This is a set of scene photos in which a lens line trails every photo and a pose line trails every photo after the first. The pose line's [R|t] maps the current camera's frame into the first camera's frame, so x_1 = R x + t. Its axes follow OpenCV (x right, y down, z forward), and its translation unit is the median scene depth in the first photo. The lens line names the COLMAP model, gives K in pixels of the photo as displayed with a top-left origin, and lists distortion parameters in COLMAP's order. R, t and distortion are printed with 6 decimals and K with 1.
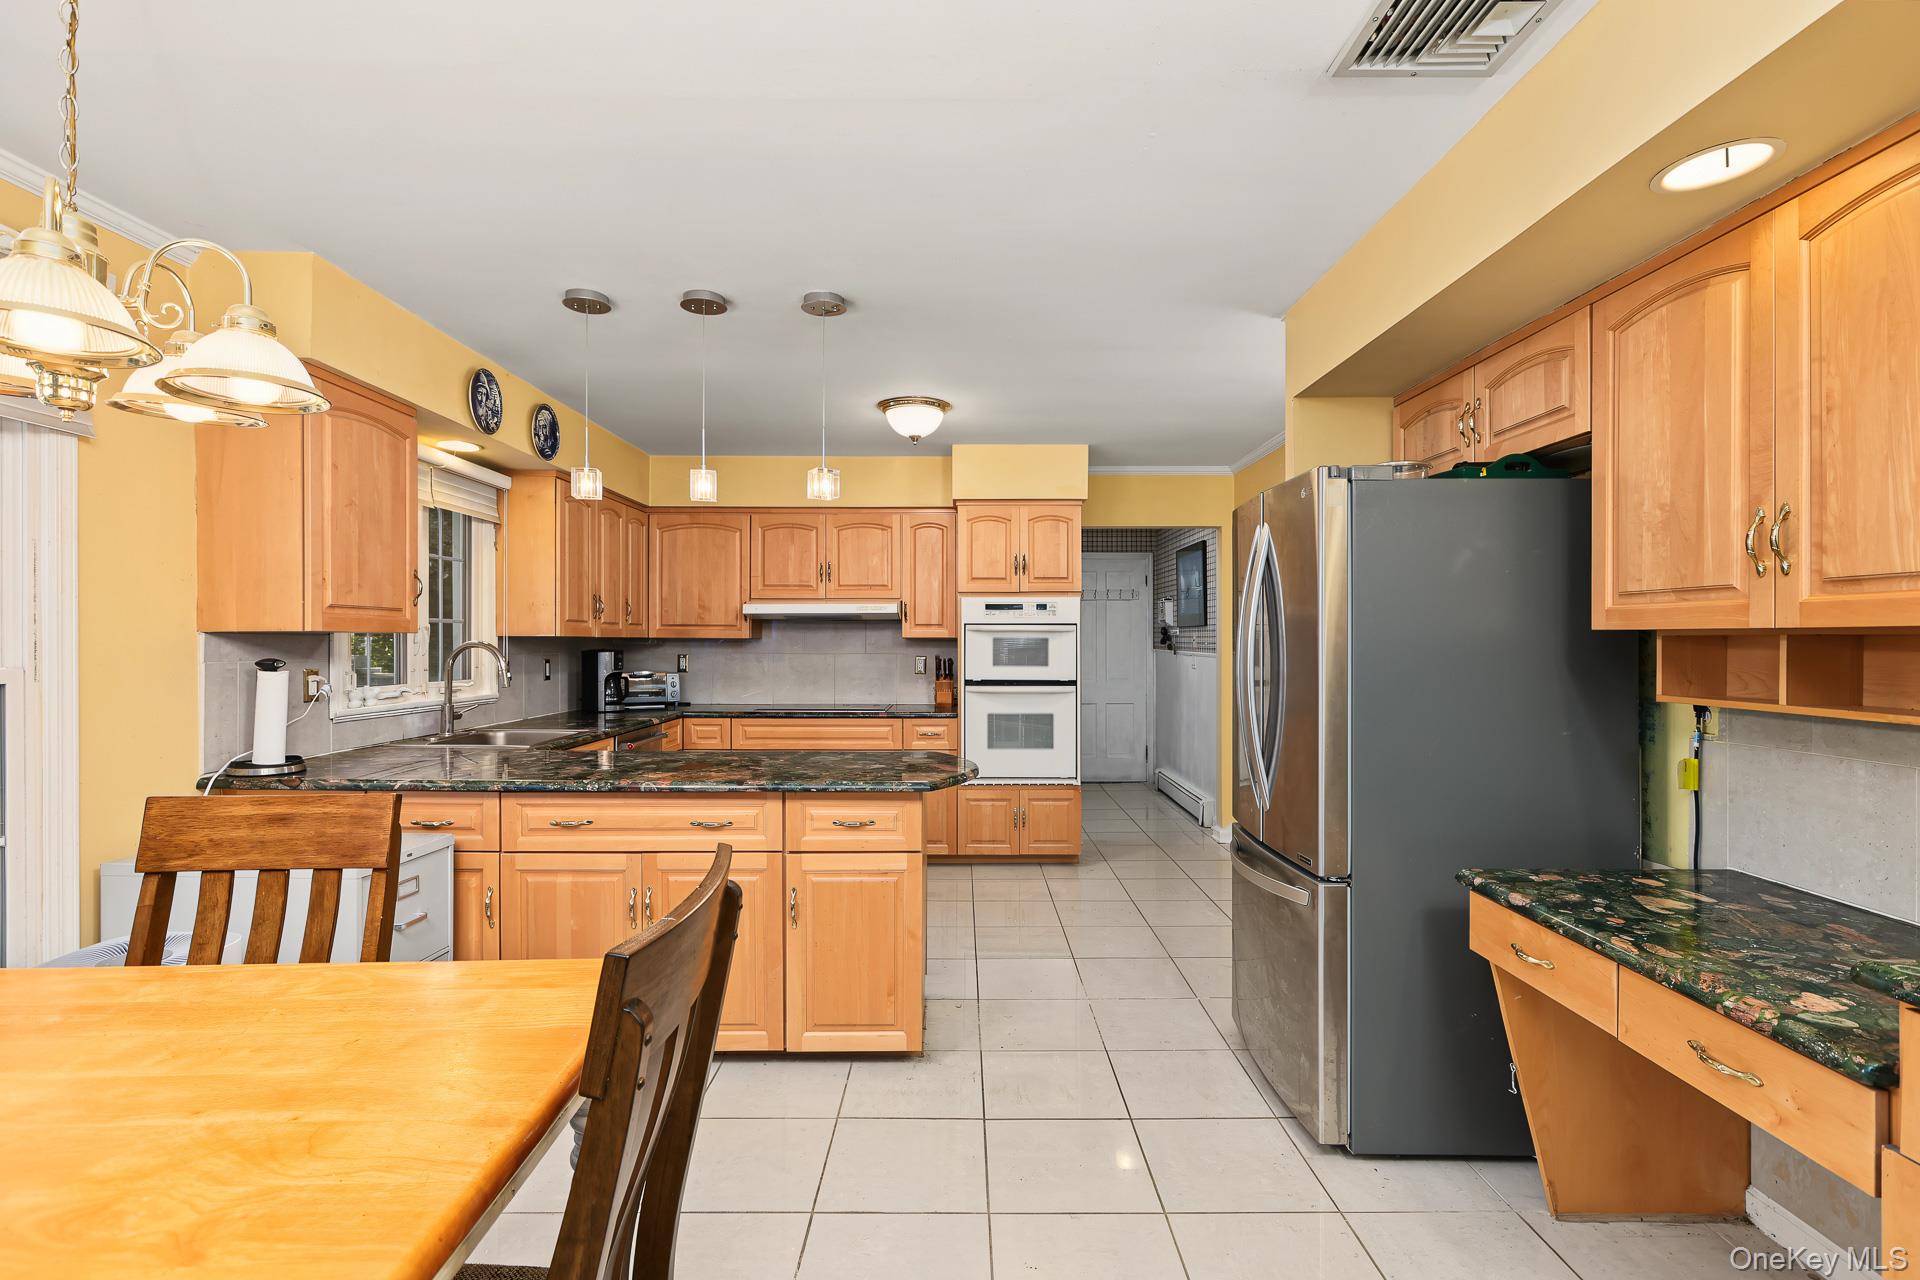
lens RADIAL K [[874.2, 0, 964.4], [0, 874.2, 641.4], [0, 0, 1]] dist [-0.004477, 0.004132]
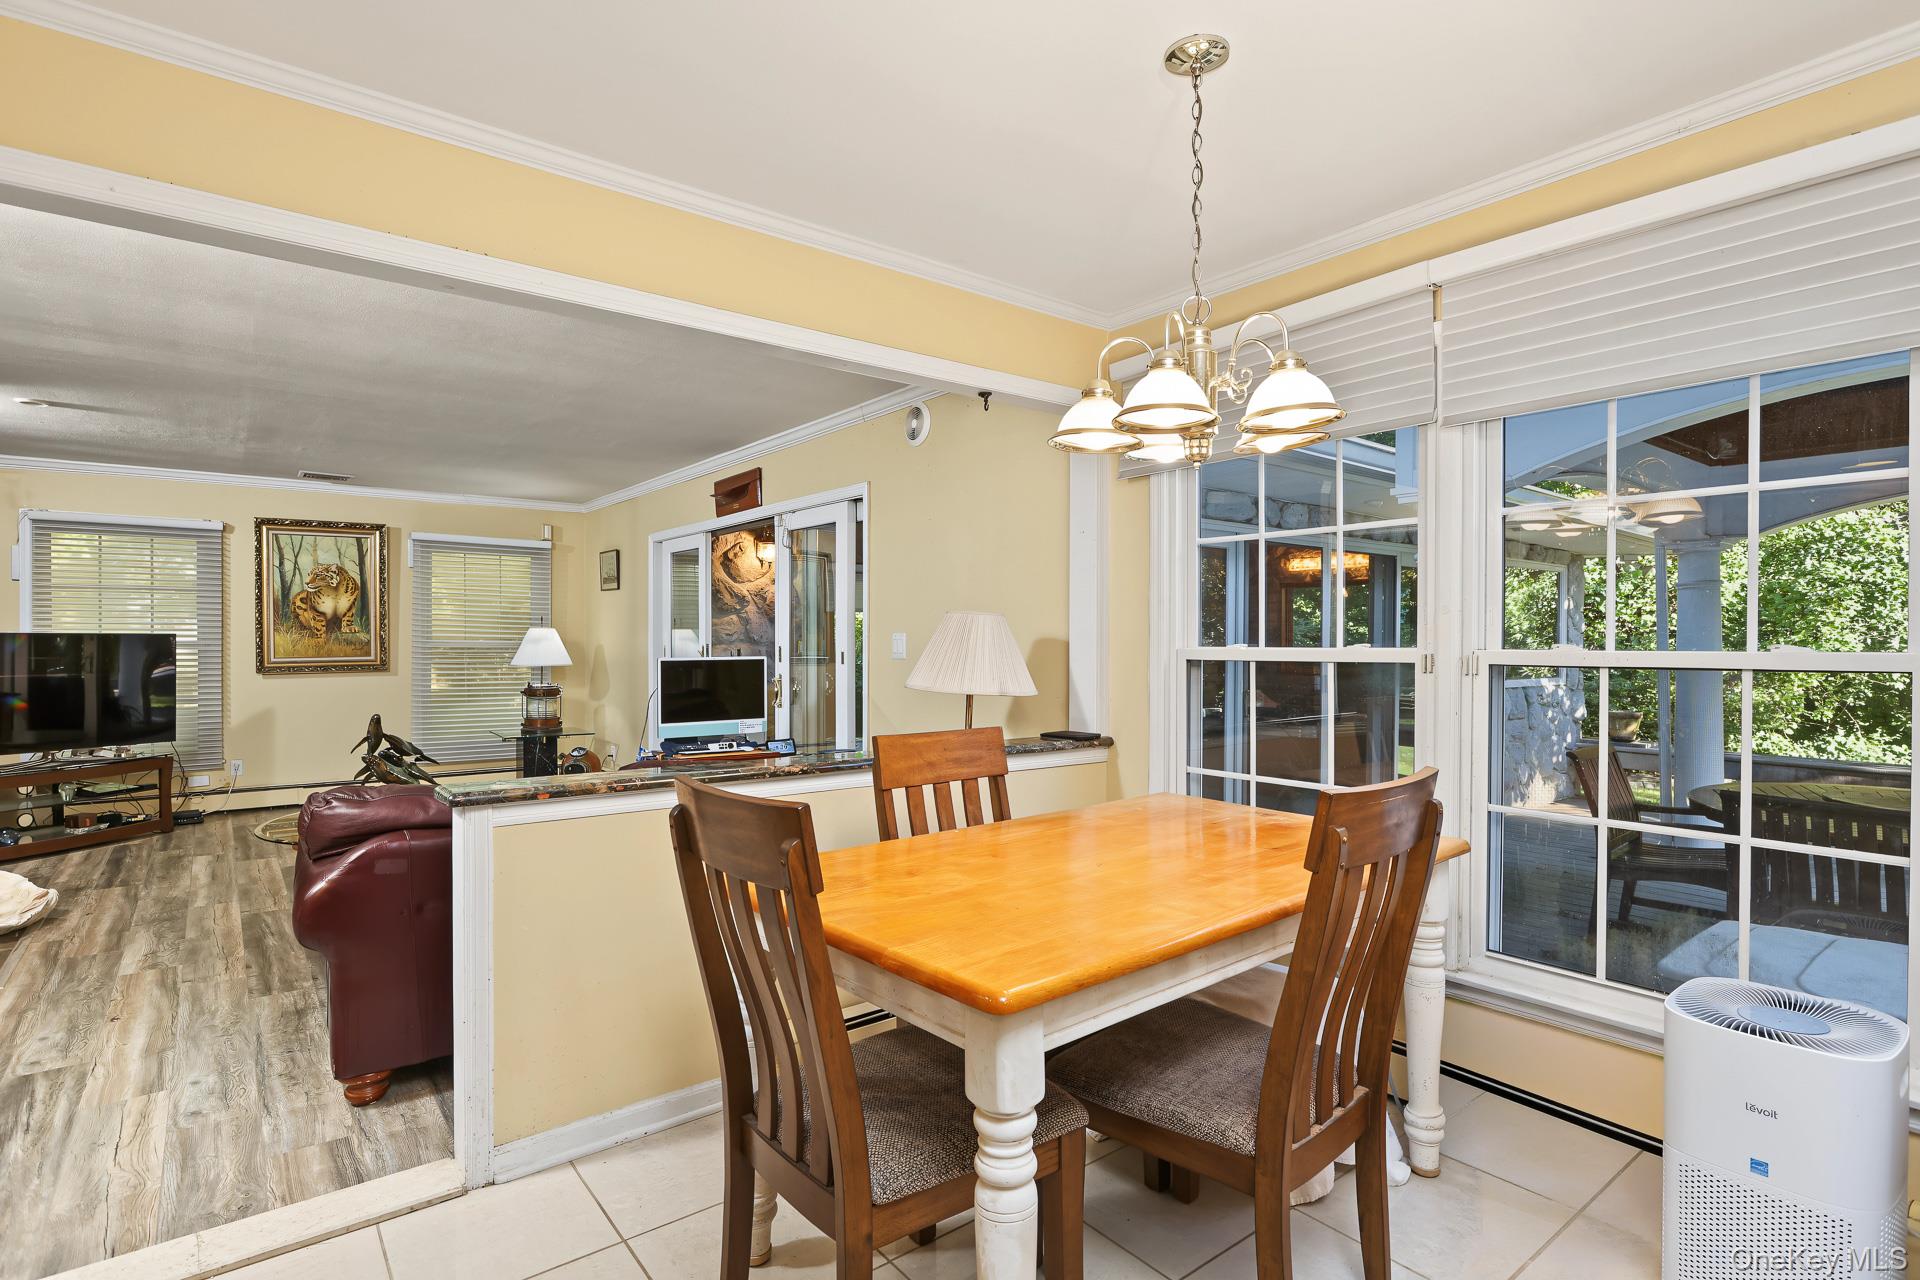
lens RADIAL K [[938.4, 0, 953.8], [0, 938.4, 647.8], [0, 0, 1]] dist [-0.004630, 0.002744]
pose [[-0.788317, 0.005619, -0.615243, 0.080794], [-0.001078, 0.999944, 0.010514, 0.009095], [0.615268, 0.008952, -0.788267, 0.589850]]
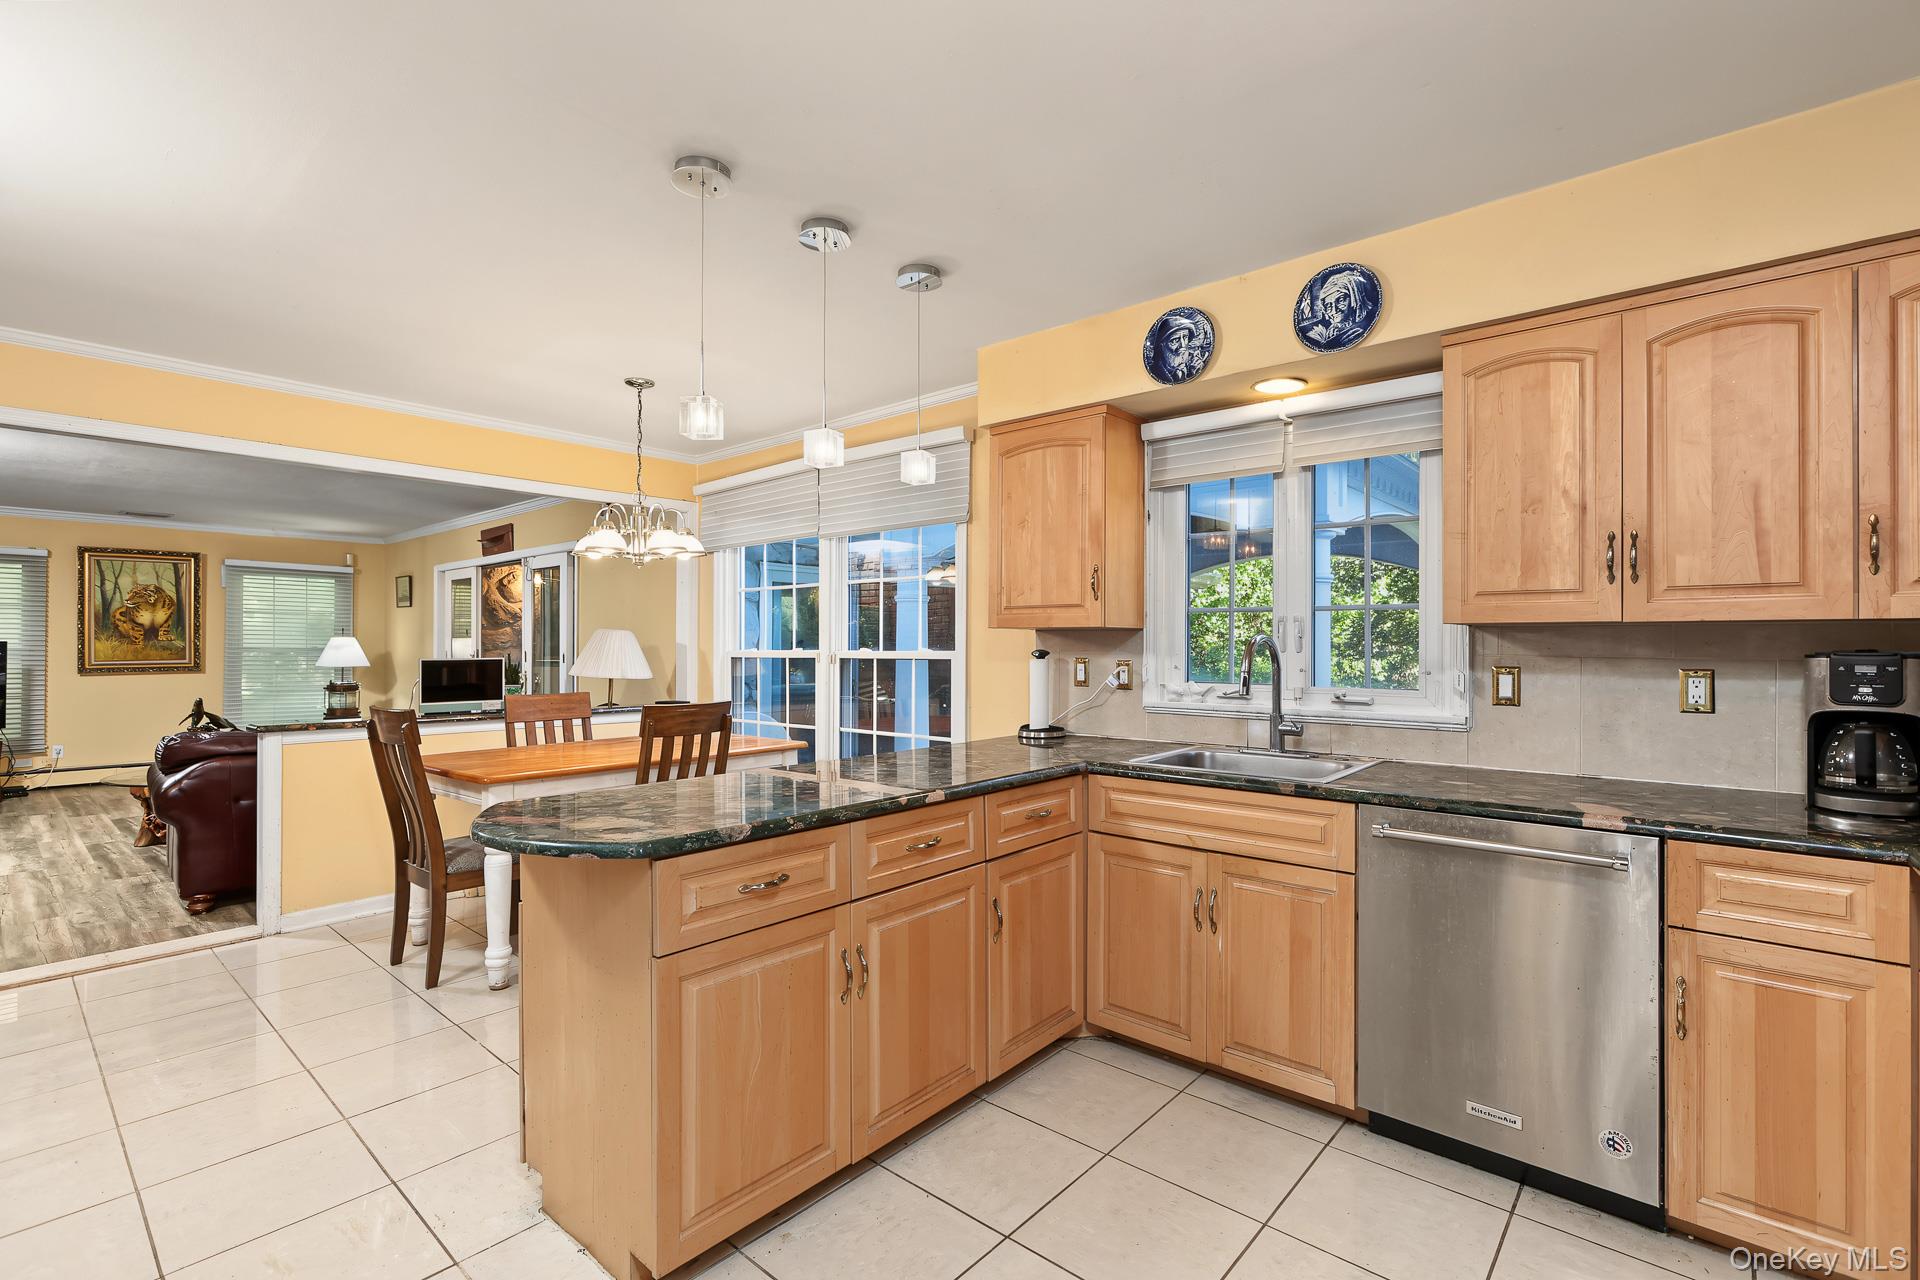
lens RADIAL K [[874.2, 0, 963.5], [0, 874.2, 641.5], [0, 0, 1]] dist [-0.004477, 0.004132]
pose [[-0.662519, -0.004536, -0.749031, 0.181512], [-0.001312, 0.999987, -0.004895, 0.009529], [0.749044, -0.002260, -0.662517, 1.203036]]
